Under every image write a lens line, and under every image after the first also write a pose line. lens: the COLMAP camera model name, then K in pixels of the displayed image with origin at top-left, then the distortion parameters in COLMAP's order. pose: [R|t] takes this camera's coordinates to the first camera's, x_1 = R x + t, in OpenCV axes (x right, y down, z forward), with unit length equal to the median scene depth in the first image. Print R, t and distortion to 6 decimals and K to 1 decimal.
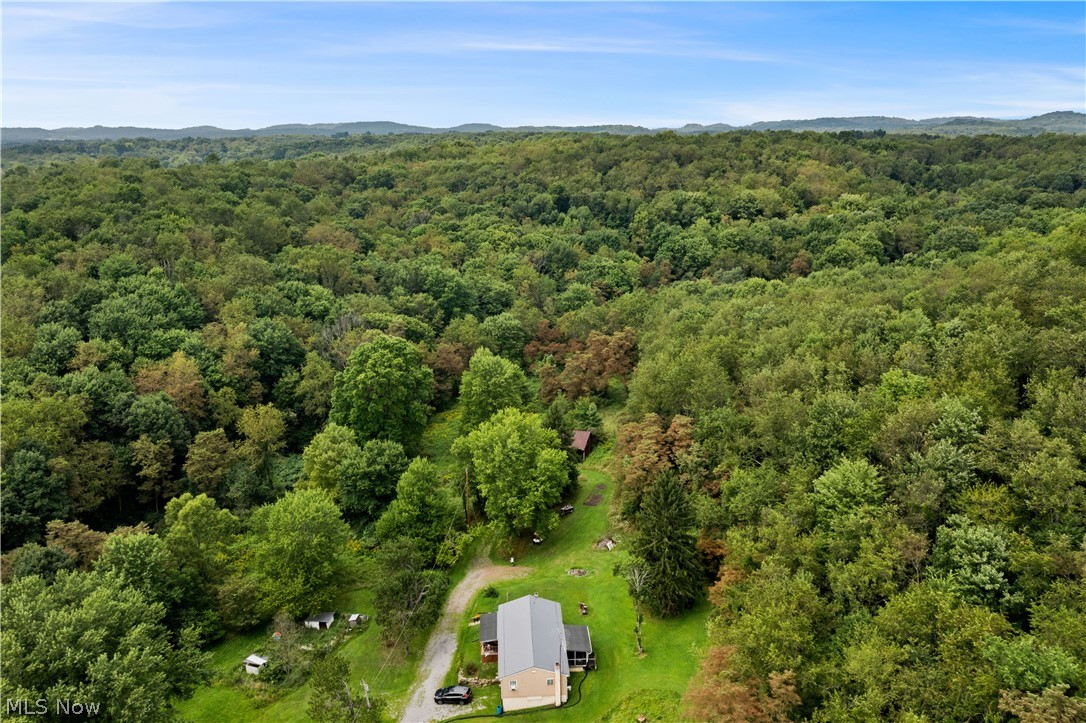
lens RADIAL K [[852.1, 0, 545.2], [0, 852.1, 362.6], [0, 0, 1]] dist [-0.024899, 0.006839]
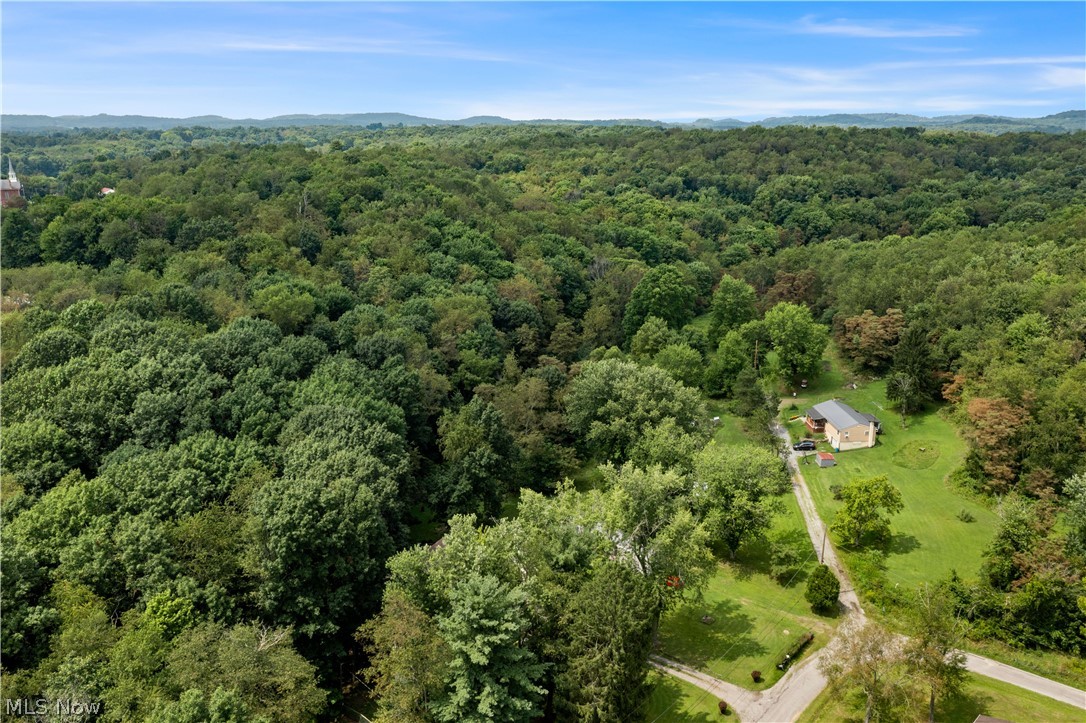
lens RADIAL K [[872.9, 0, 543.0], [0, 872.9, 361.5], [0, 0, 1]] dist [-0.024619, 0.000604]
pose [[0.999951, 0.009310, 0.003309, -0.233426], [-0.009311, 0.999957, 0.000122, 0.079503], [-0.003308, -0.000153, 0.999995, -0.281928]]
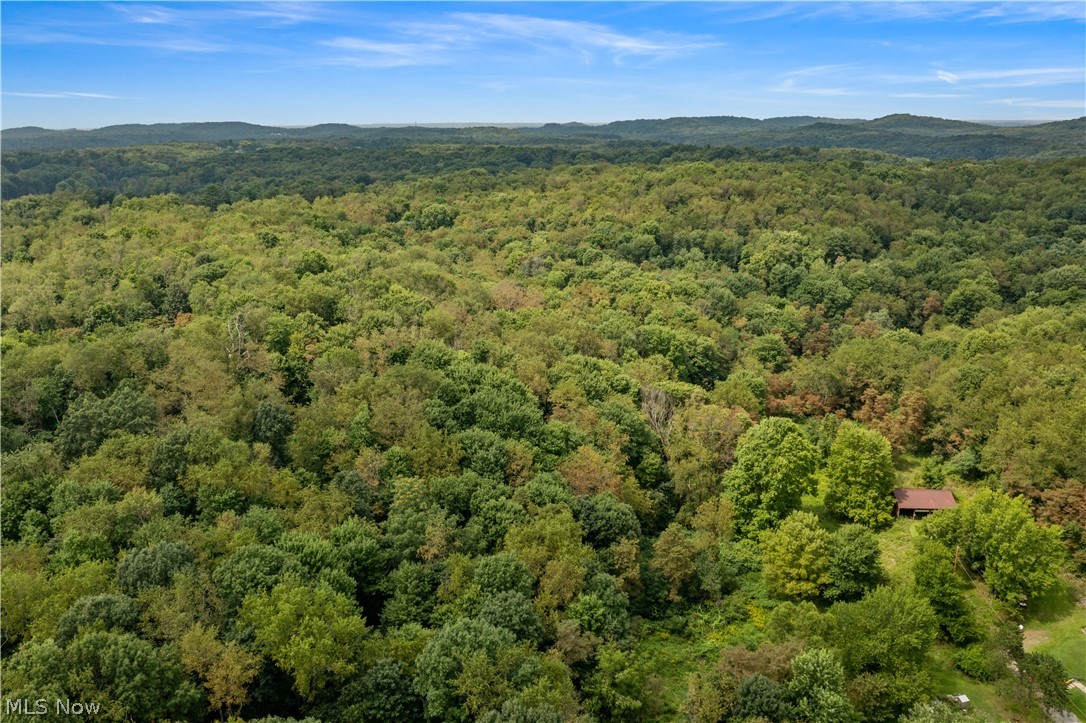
lens RADIAL K [[852.1, 0, 545.2], [0, 852.1, 362.6], [0, 0, 1]] dist [-0.024899, 0.006839]
pose [[0.983395, -0.051674, 0.173967, -0.384411], [0.050857, 0.998664, 0.009155, -0.073307], [-0.174208, -0.000155, 0.984709, 0.001954]]
